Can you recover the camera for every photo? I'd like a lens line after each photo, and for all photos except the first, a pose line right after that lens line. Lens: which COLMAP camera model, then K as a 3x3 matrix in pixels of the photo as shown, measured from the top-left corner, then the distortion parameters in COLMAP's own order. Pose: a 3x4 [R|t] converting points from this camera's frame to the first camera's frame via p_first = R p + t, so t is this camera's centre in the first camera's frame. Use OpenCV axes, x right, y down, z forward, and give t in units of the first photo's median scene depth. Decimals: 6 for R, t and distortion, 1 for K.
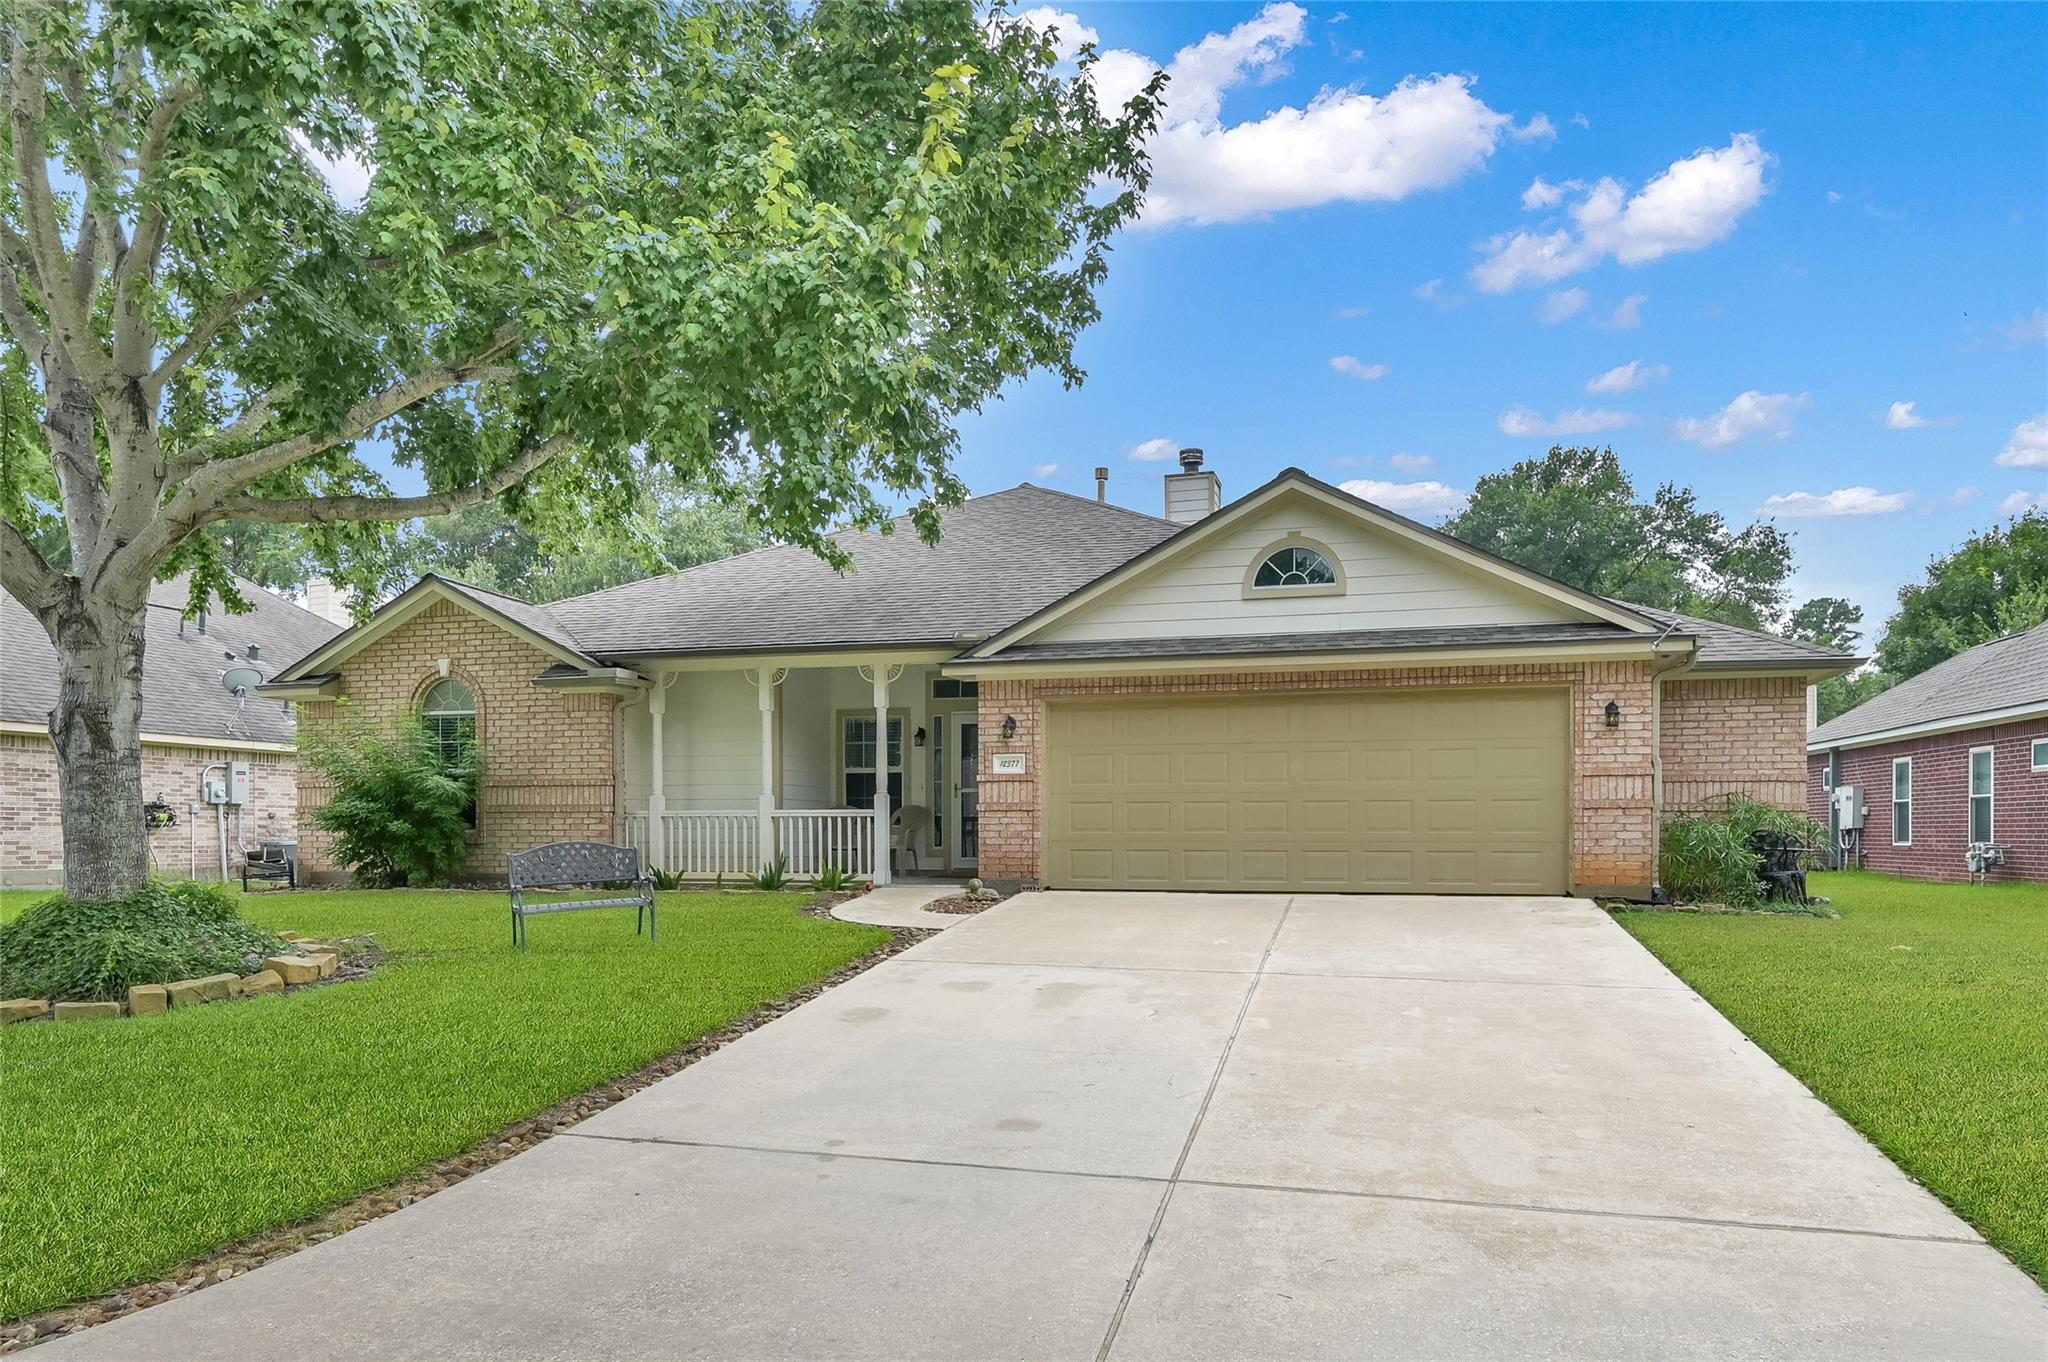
lens RADIAL K [[957.0, 0, 1023.8], [0, 957.0, 785.7], [0, 0, 1]] dist [-0.000517, 0.000682]
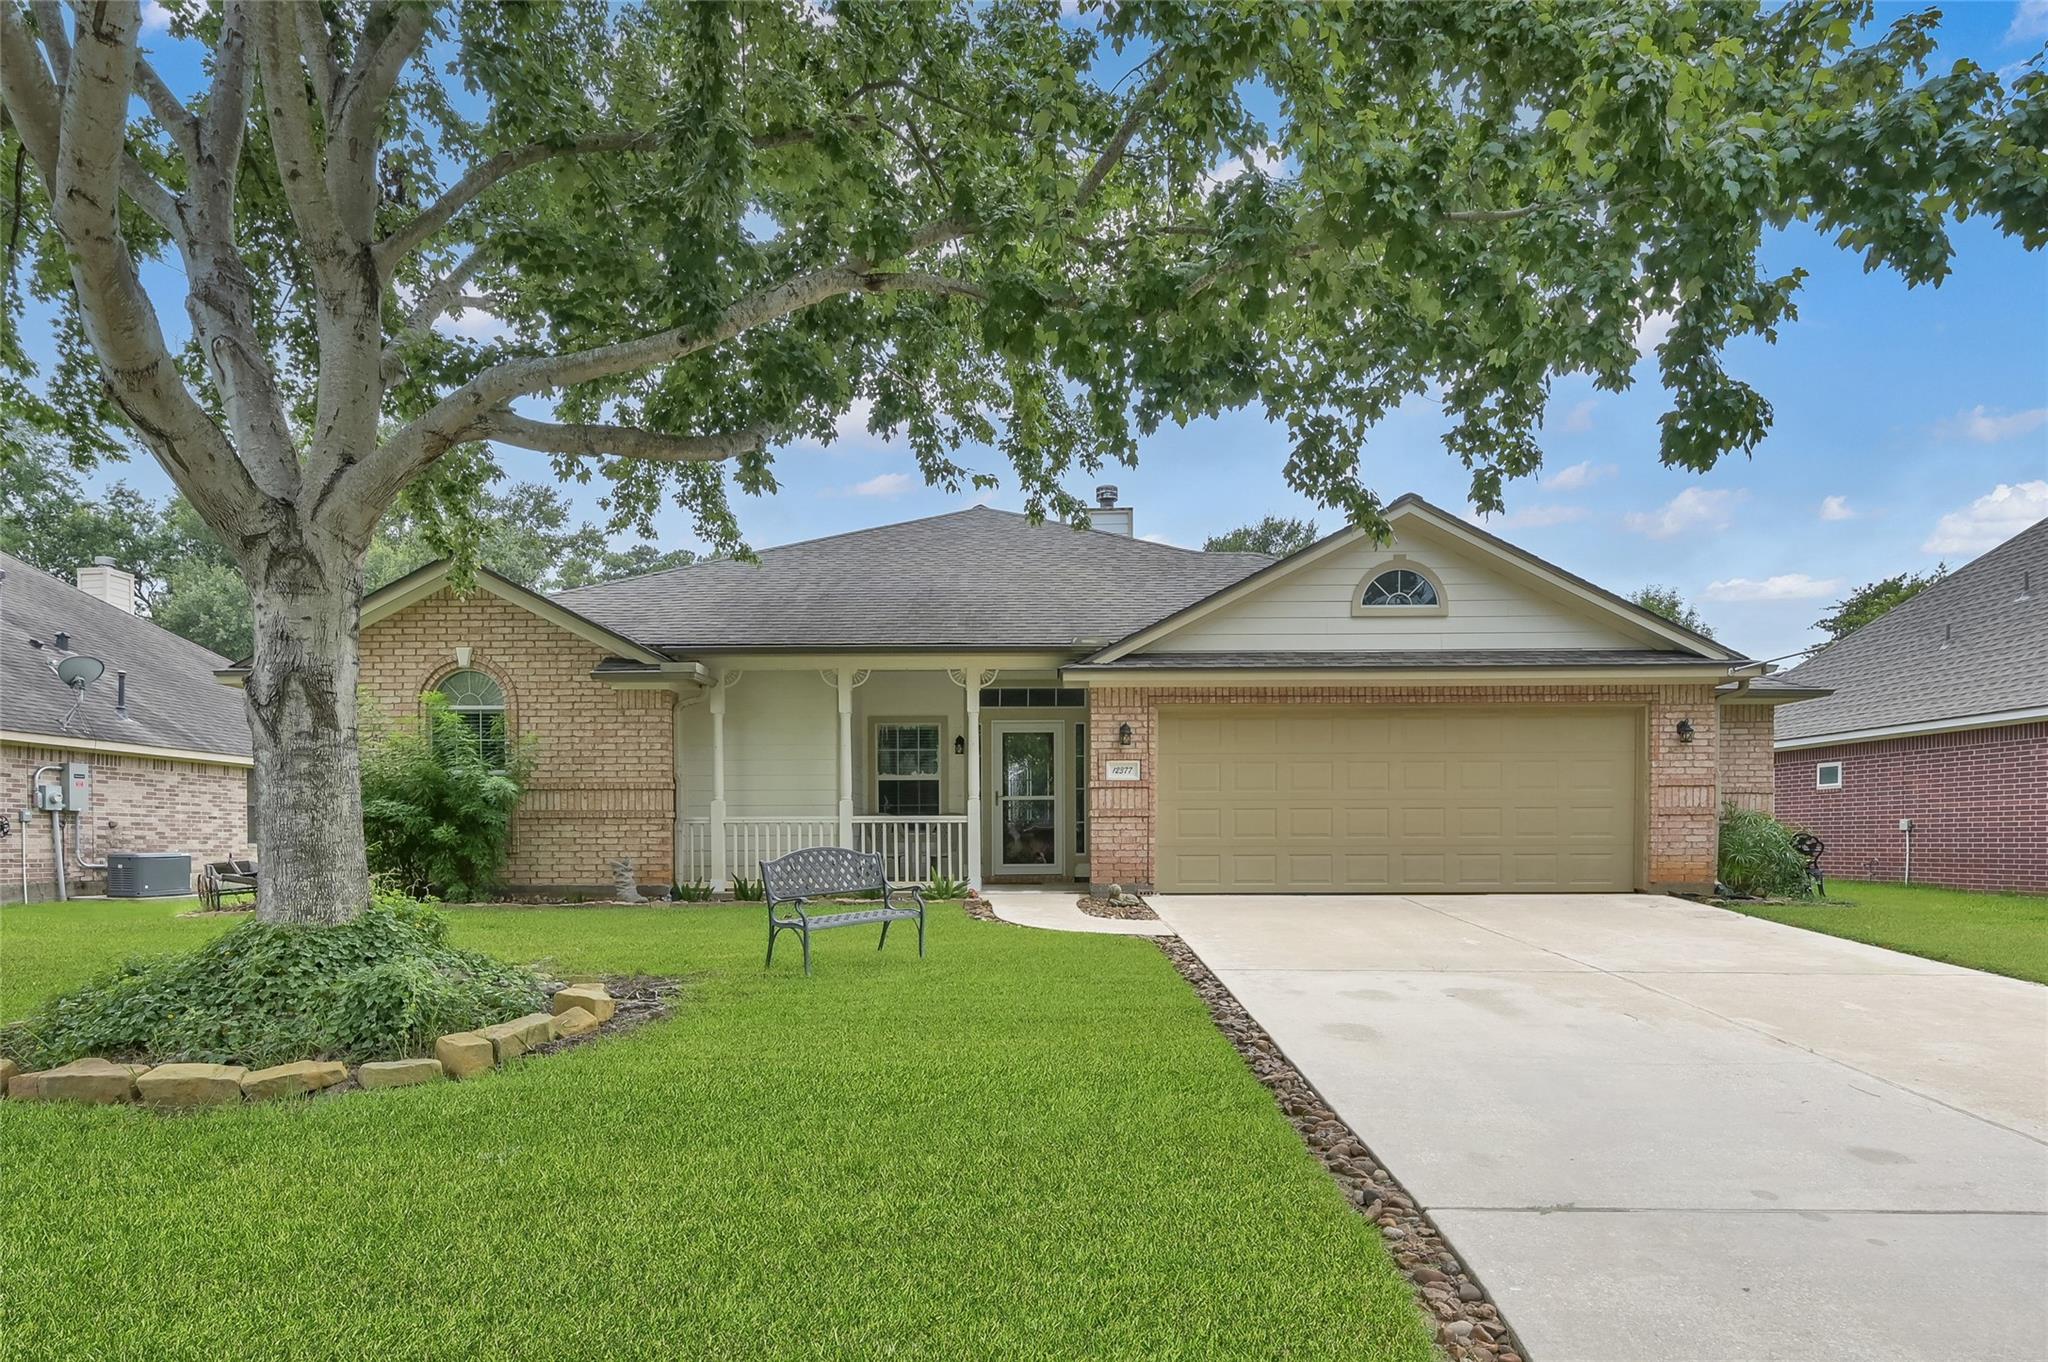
lens RADIAL K [[861.2, 0, 931.9], [0, 861.2, 813.1], [0, 0, 1]] dist [0.000195, -0.000238]
pose [[0.981987, 0.003350, 0.188916, -0.389741], [-0.005877, 0.999901, 0.012818, 0.011861], [-0.188855, -0.013697, 0.981910, 0.146461]]
